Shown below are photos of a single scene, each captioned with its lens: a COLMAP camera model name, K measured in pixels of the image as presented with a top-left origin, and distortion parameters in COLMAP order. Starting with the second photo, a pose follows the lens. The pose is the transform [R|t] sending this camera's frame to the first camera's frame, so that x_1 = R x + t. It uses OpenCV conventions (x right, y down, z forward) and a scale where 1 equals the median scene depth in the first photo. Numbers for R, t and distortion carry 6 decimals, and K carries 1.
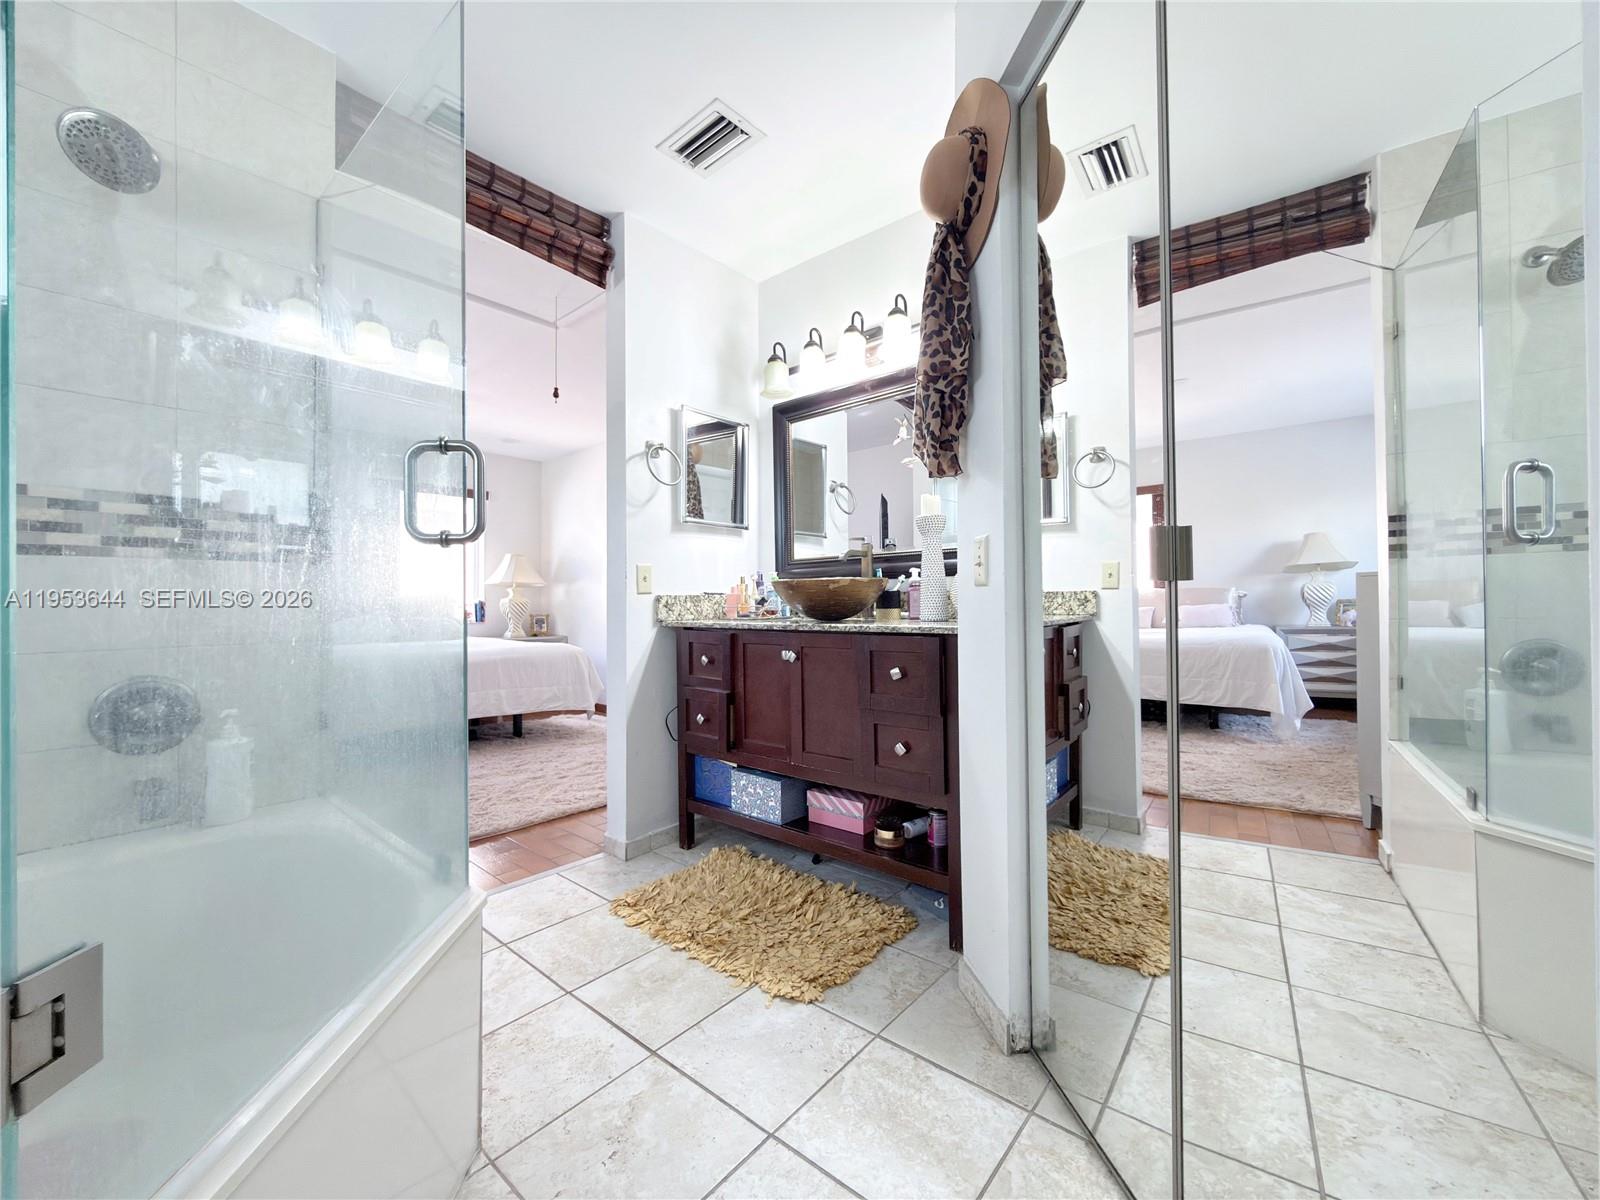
lens RADIAL K [[644.6, 0, 804.0], [0, 644.6, 602.4], [0, 0, 1]] dist [-0.000129, 0.000199]
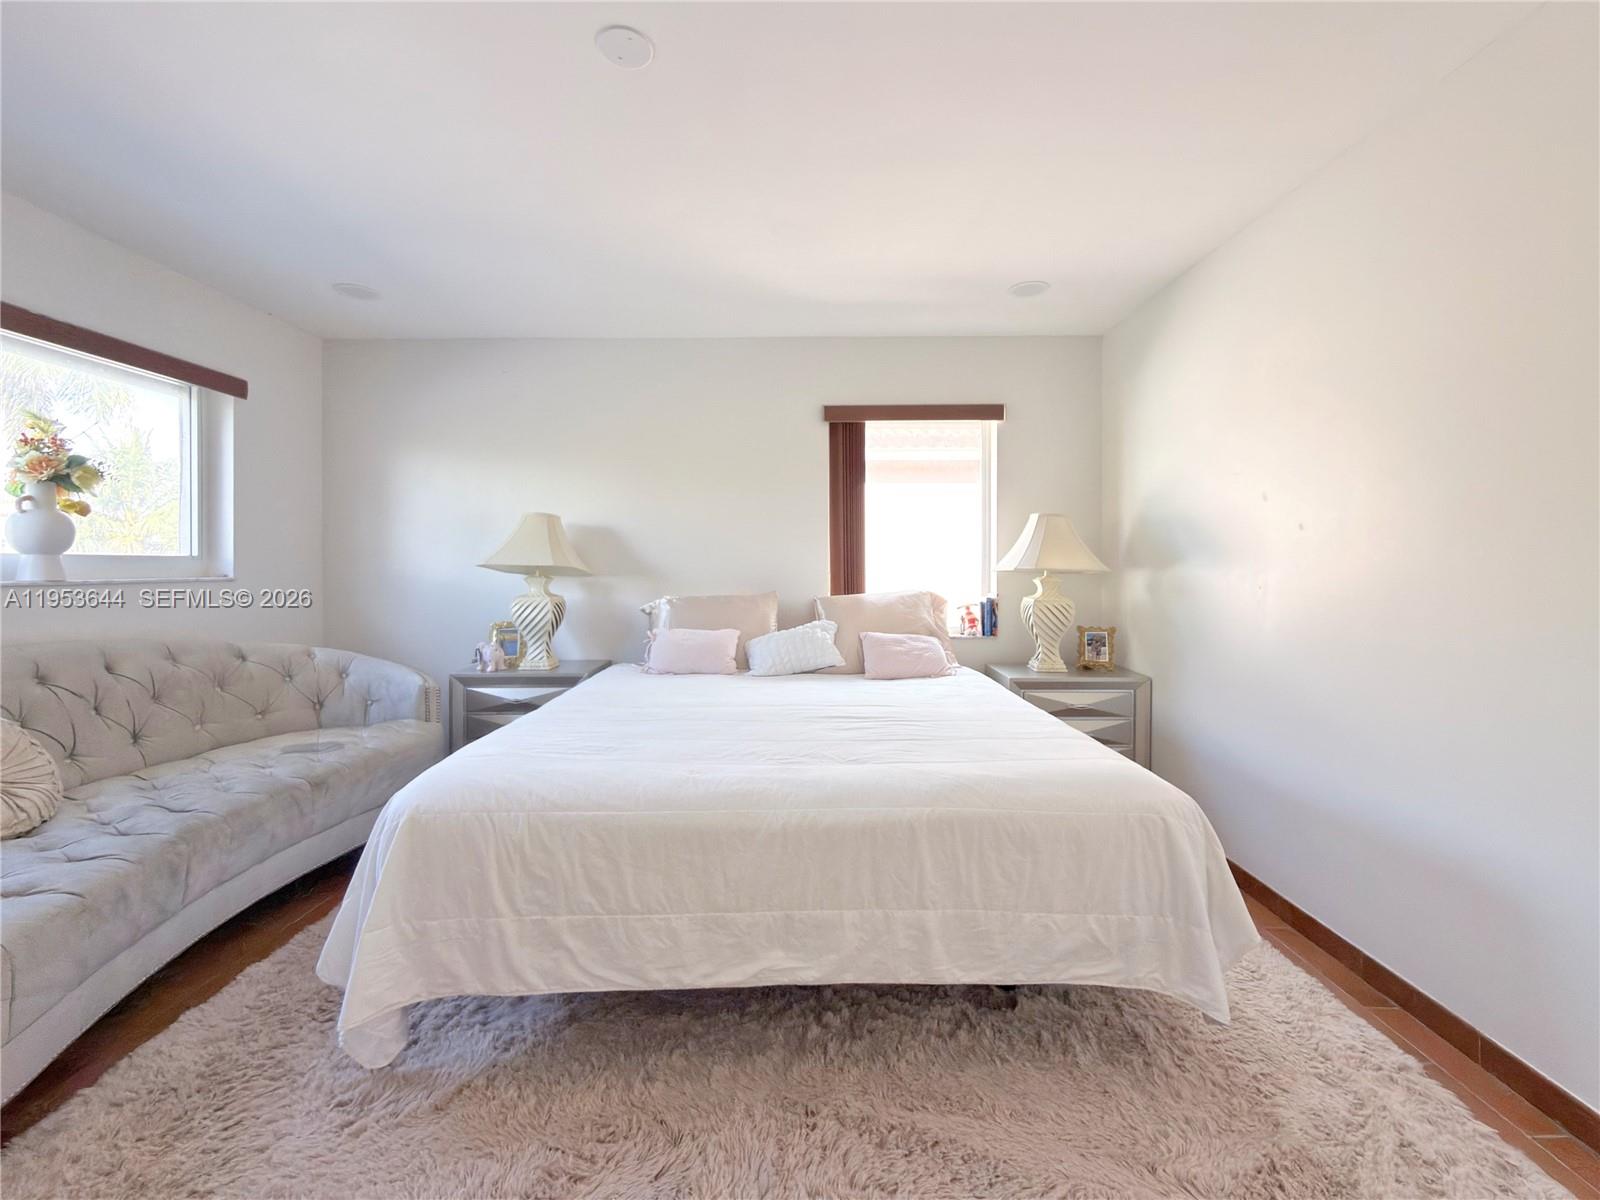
lens RADIAL K [[644.6, 0, 804.0], [0, 644.6, 602.4], [0, 0, 1]] dist [-0.000129, 0.000199]
pose [[0.649547, 0.039109, -0.759315, -0.179150], [0.009565, 0.998177, 0.059594, -0.035153], [0.760261, -0.045972, 0.647989, 0.511089]]
